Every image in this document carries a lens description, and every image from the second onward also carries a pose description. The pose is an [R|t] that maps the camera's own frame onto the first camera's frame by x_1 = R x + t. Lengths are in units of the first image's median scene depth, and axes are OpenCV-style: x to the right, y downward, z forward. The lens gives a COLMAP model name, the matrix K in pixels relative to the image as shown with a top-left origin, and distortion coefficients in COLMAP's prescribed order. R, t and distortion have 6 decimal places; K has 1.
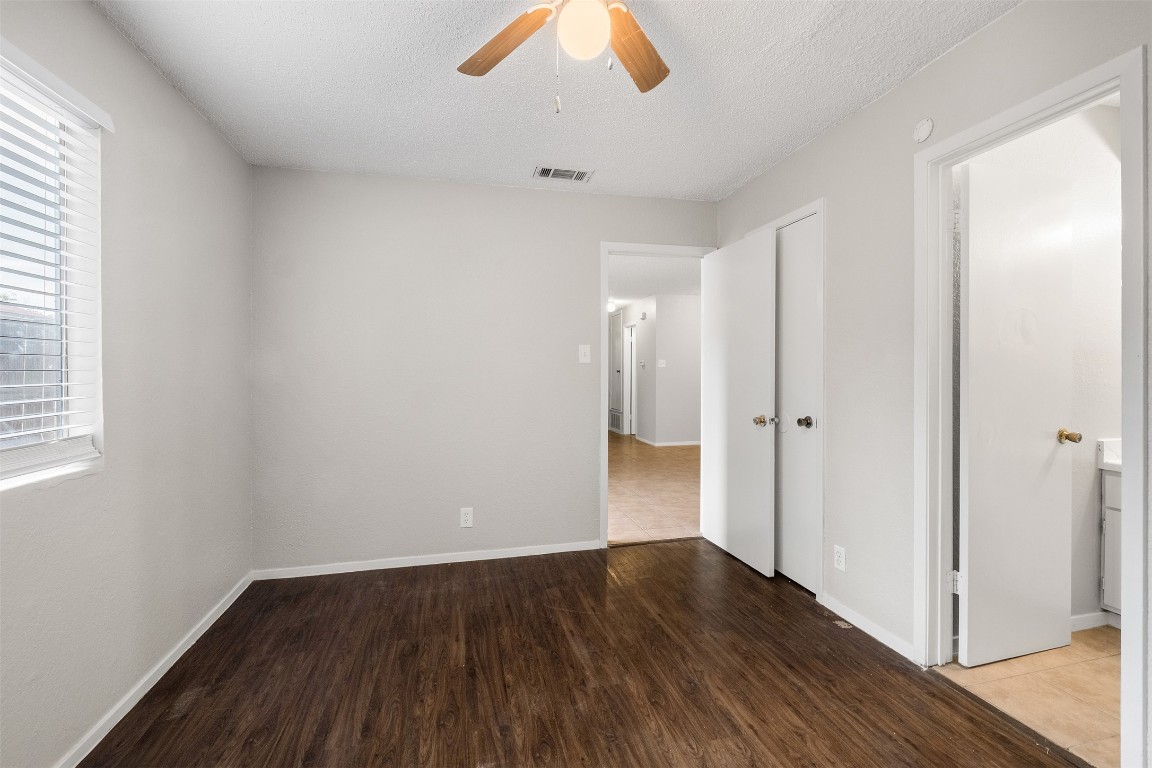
lens RADIAL K [[504.7, 0, 580.5], [0, 504.7, 379.9], [0, 0, 1]] dist [-0.000684, -0.001019]
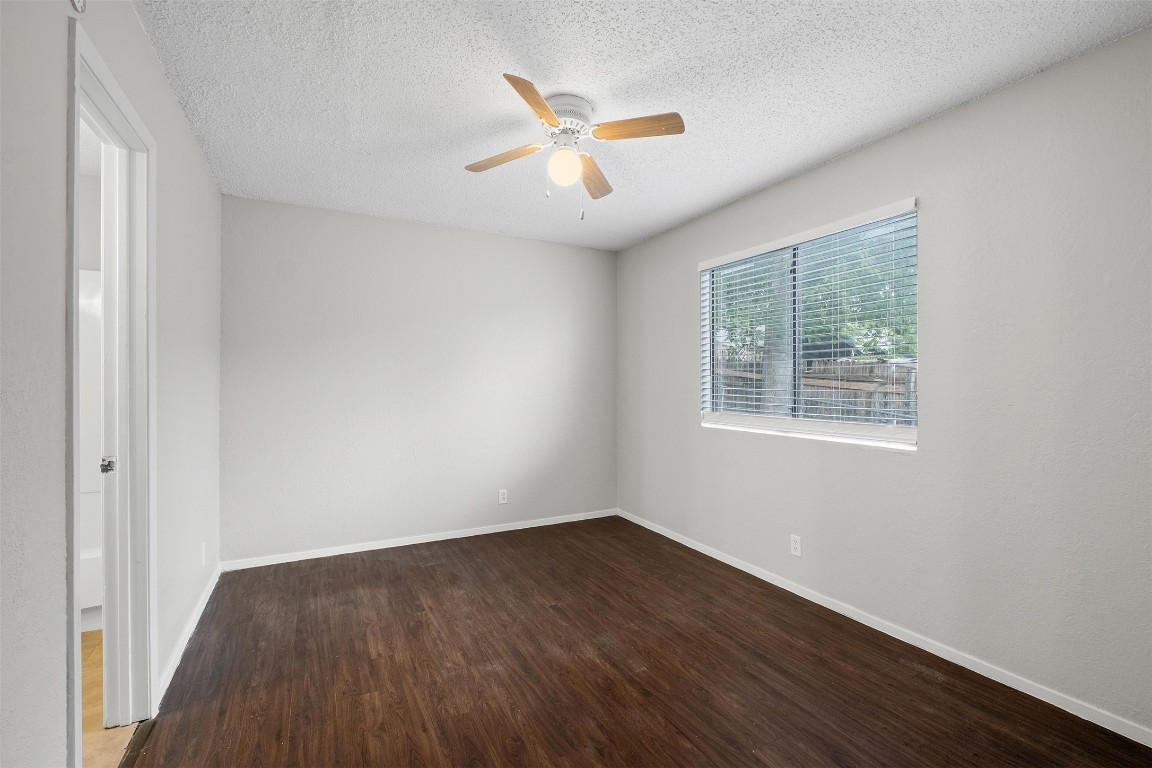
lens RADIAL K [[504.7, 0, 577.0], [0, 504.7, 381.9], [0, 0, 1]] dist [-0.000684, -0.001019]
pose [[-0.970817, 0.004629, -0.239778, 0.270121], [0.001197, 0.999895, 0.014455, -0.039156], [0.239820, 0.013746, -0.970720, 1.998031]]
